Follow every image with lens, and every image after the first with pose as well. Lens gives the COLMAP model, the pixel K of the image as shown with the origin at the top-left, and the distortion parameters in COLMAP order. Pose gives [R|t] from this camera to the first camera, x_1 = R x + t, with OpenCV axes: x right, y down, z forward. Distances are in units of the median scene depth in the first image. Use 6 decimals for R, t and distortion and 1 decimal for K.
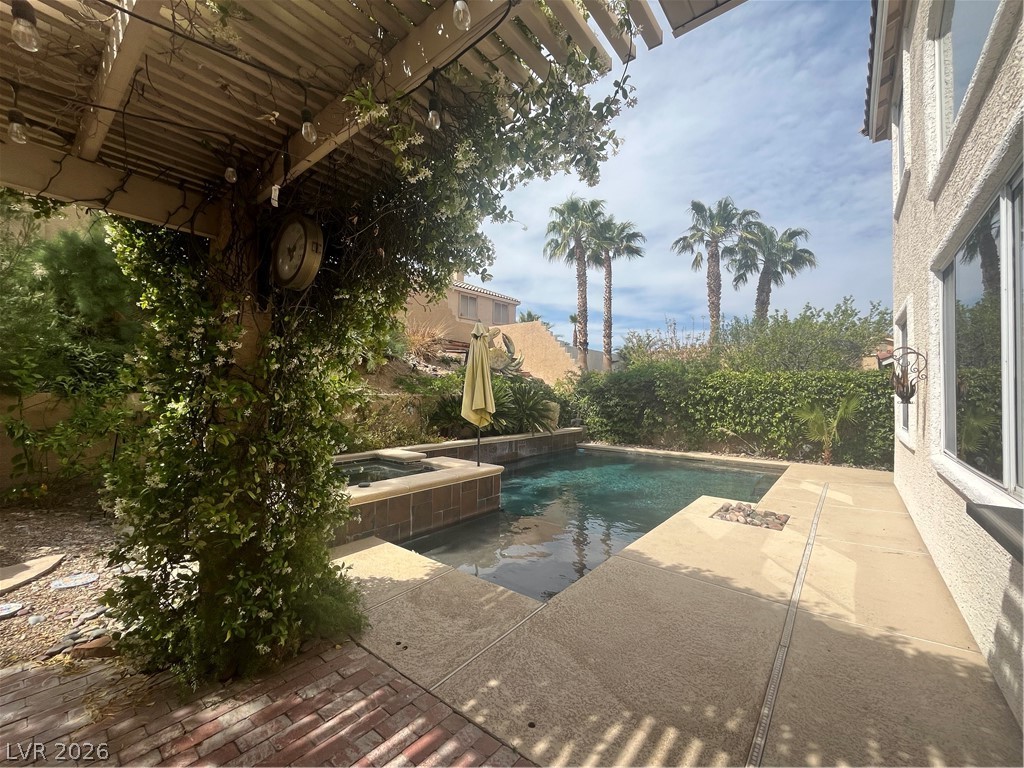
lens RADIAL K [[415.9, 0, 515.5], [0, 415.9, 382.4], [0, 0, 1]] dist [-0.005698, 0.000238]
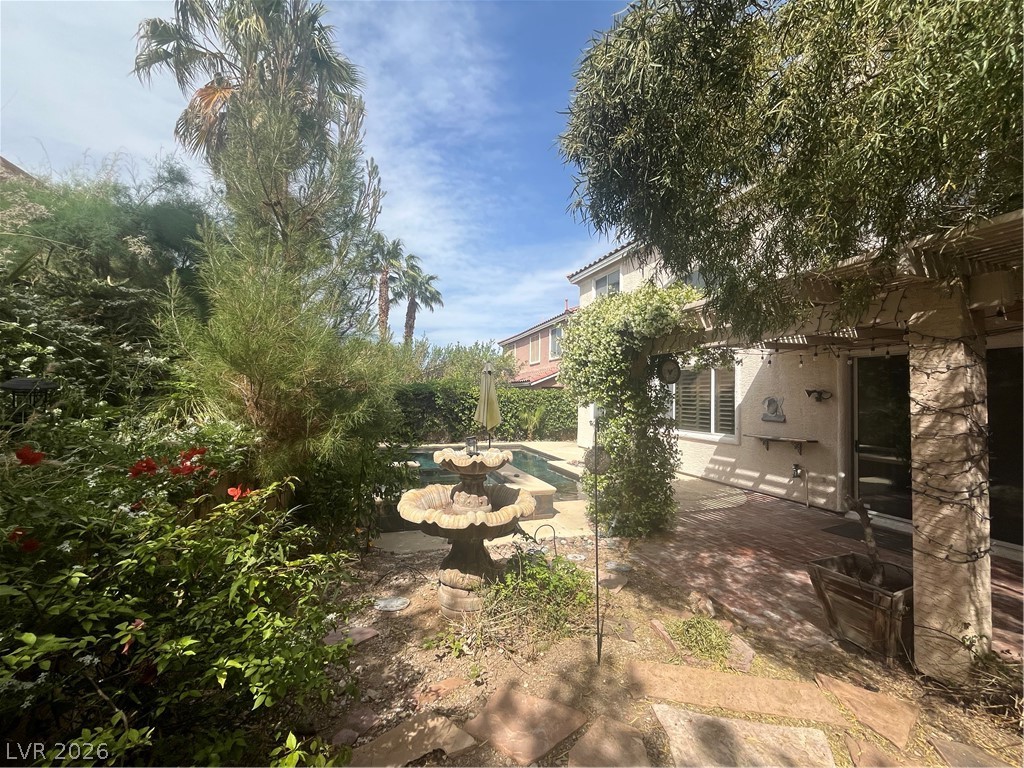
lens RADIAL K [[415.9, 0, 511.5], [0, 415.9, 383.6], [0, 0, 1]] dist [-0.005698, 0.000238]
pose [[0.538134, 0.021094, 0.842595, -0.790797], [-0.030779, 0.999512, -0.005365, -0.040831], [-0.842297, -0.023048, 0.538521, 0.085410]]
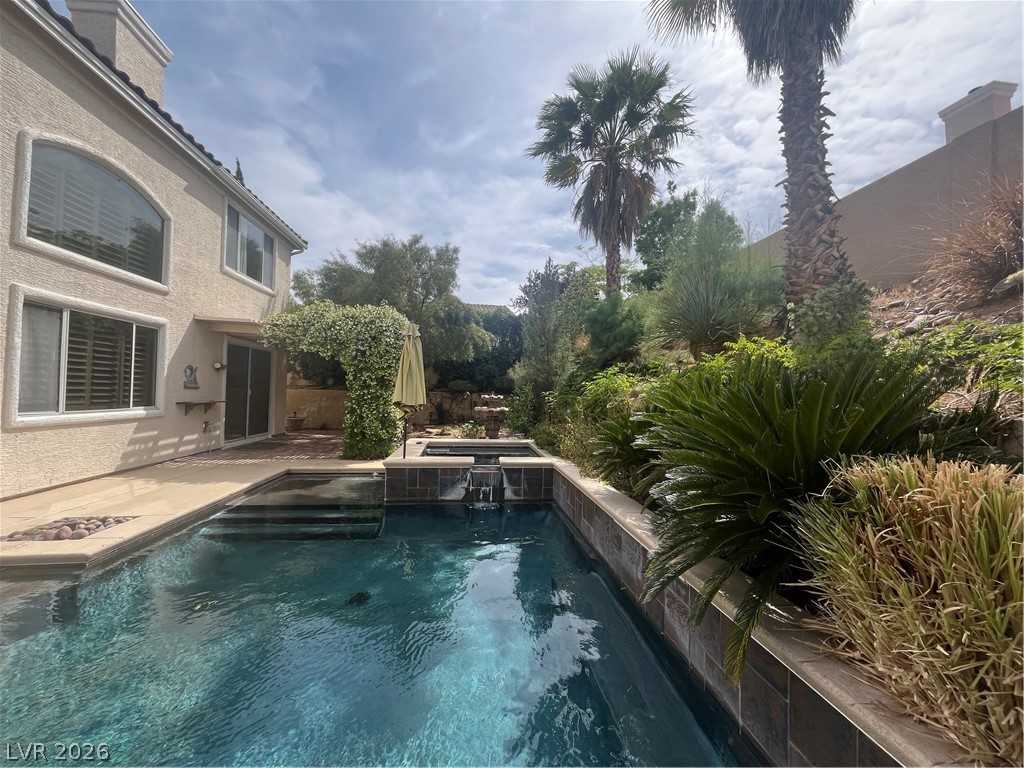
lens RADIAL K [[415.9, 0, 515.0], [0, 415.9, 385.9], [0, 0, 1]] dist [-0.005698, 0.000238]
pose [[-0.702530, -0.040030, -0.710527, 0.287915], [-0.014055, 0.999002, -0.042385, 0.034661], [0.711515, -0.019790, -0.702392, 1.183055]]
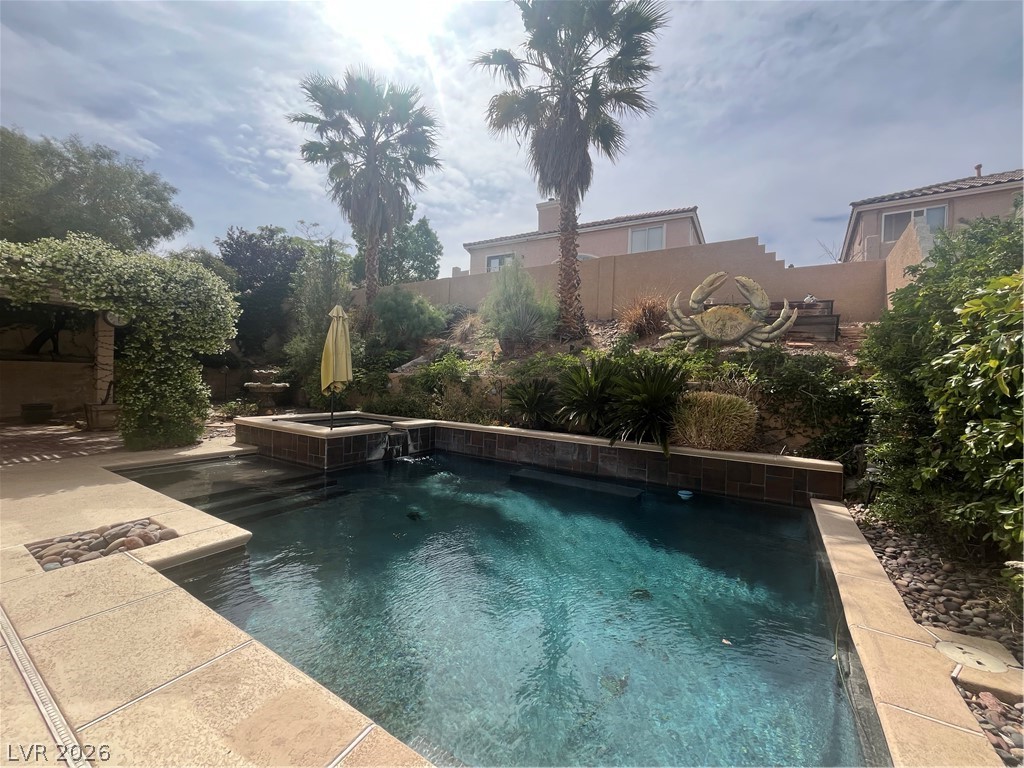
lens RADIAL K [[415.9, 0, 515.5], [0, 415.9, 384.2], [0, 0, 1]] dist [-0.005698, 0.000238]
pose [[0.117216, 0.004577, -0.993096, 0.680572], [-0.006681, 0.999970, 0.003820, 0.040281], [0.993084, 0.006187, 0.117243, 0.832486]]
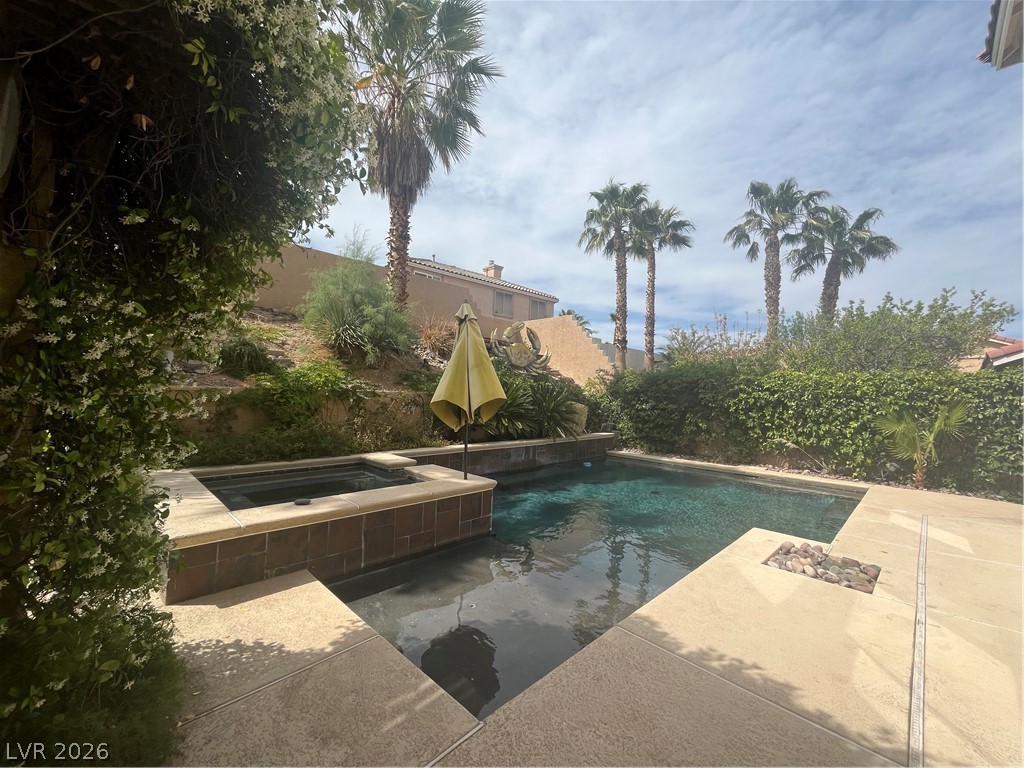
lens RADIAL K [[415.9, 0, 516.5], [0, 415.9, 384.4], [0, 0, 1]] dist [-0.005698, 0.000238]
pose [[0.994572, 0.015723, -0.102853, 0.055593], [-0.015560, 0.999876, 0.002380, 0.007280], [0.102877, -0.000767, 0.994694, 0.120262]]
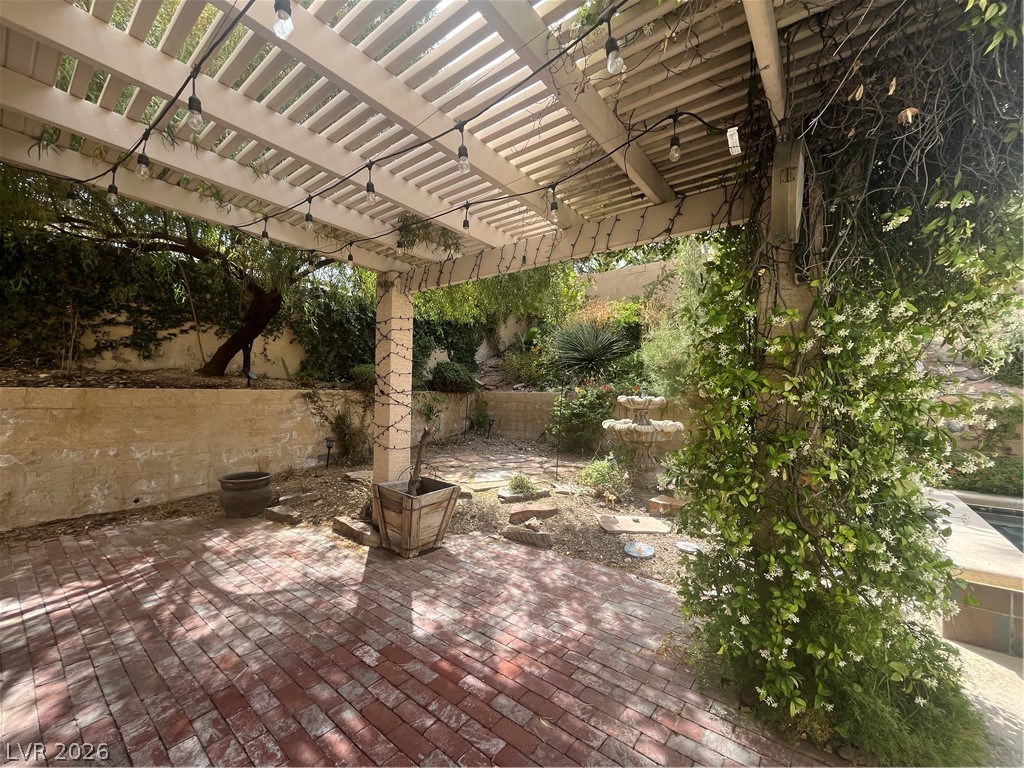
lens RADIAL K [[415.9, 0, 515.9], [0, 415.9, 382.8], [0, 0, 1]] dist [-0.005698, 0.000238]
pose [[0.007479, -0.036452, -0.999307, 0.047739], [0.014133, 0.999239, -0.036344, 0.011819], [0.999872, -0.013851, 0.007988, 0.114821]]
